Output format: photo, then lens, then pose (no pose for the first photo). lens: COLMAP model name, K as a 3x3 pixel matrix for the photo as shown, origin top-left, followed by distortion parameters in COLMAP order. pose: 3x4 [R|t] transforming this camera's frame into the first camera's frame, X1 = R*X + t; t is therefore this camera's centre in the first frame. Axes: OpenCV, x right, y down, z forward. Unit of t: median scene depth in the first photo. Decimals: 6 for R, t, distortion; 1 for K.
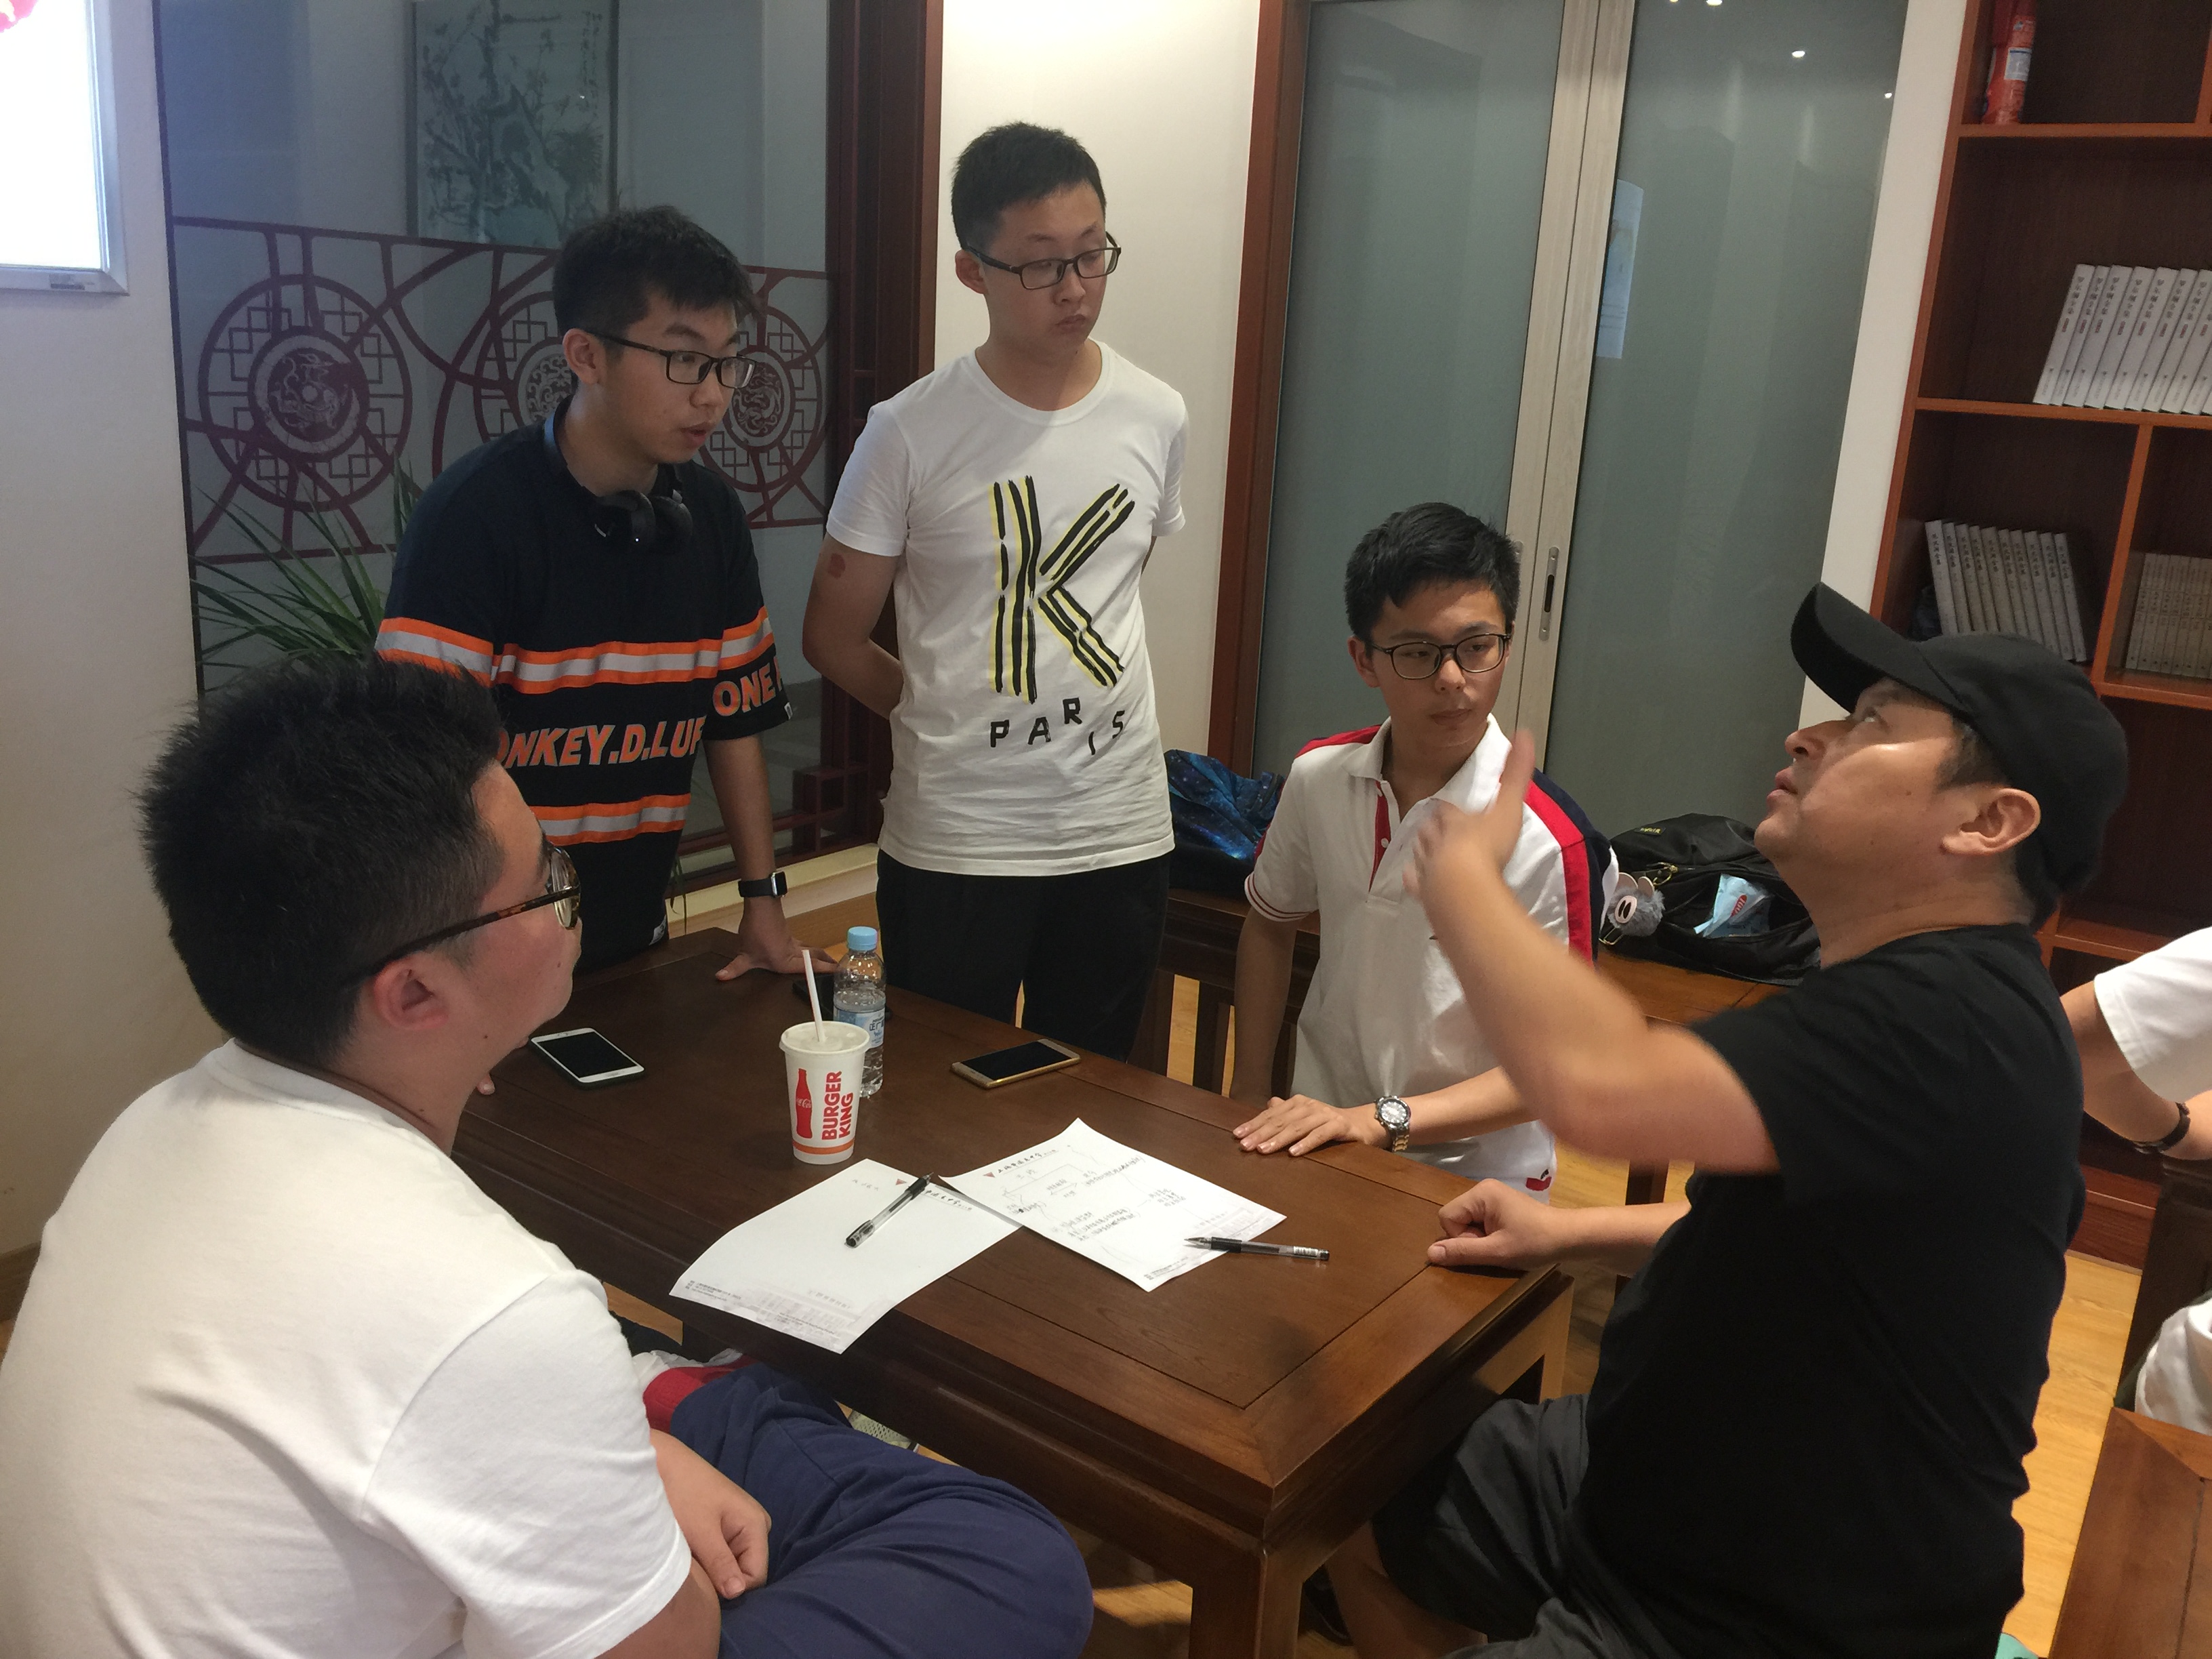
lens RADIAL K [[1918.6, 0, 1106.0], [0, 1918.6, 829.5], [0, 0, 1]] dist [0.097420, -0.169058]
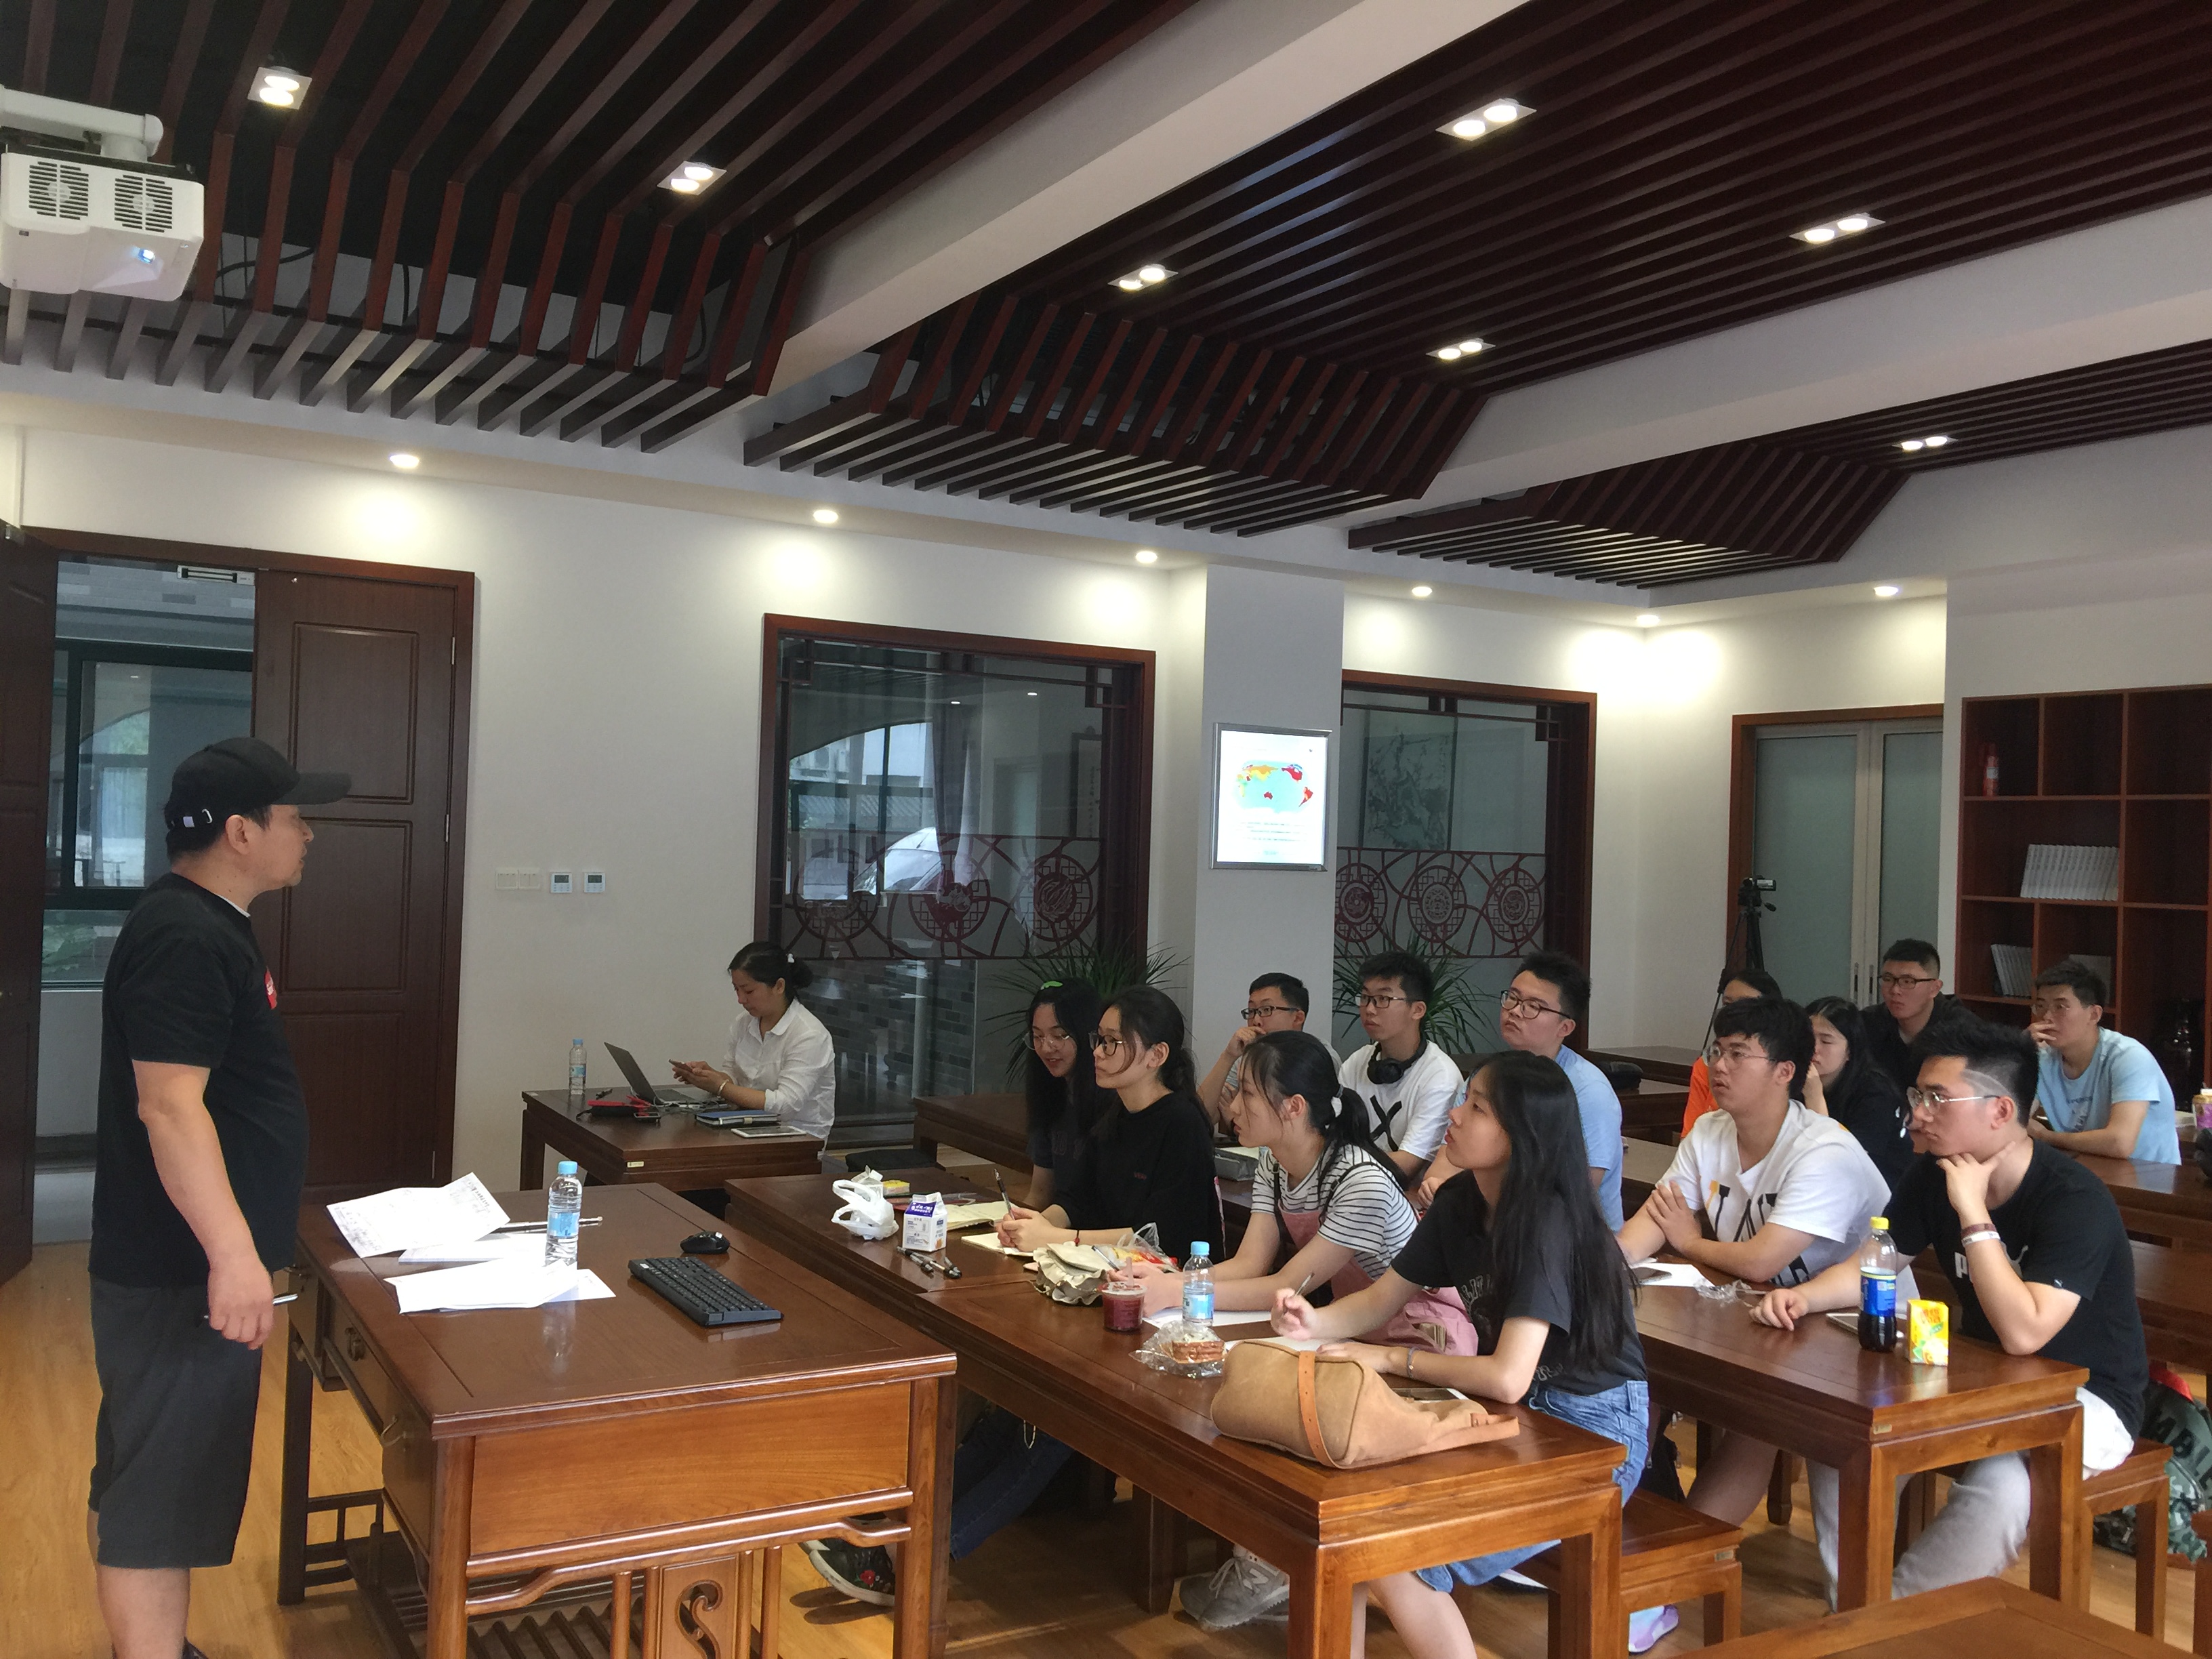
lens RADIAL K [[1918.6, 0, 1106.0], [0, 1918.6, 829.5], [0, 0, 1]] dist [0.097420, -0.169058]
pose [[0.922091, -0.029113, -0.385877, 0.327665], [-0.078486, 0.962371, -0.260156, 0.411017], [0.378931, 0.270173, 0.885109, -1.573777]]
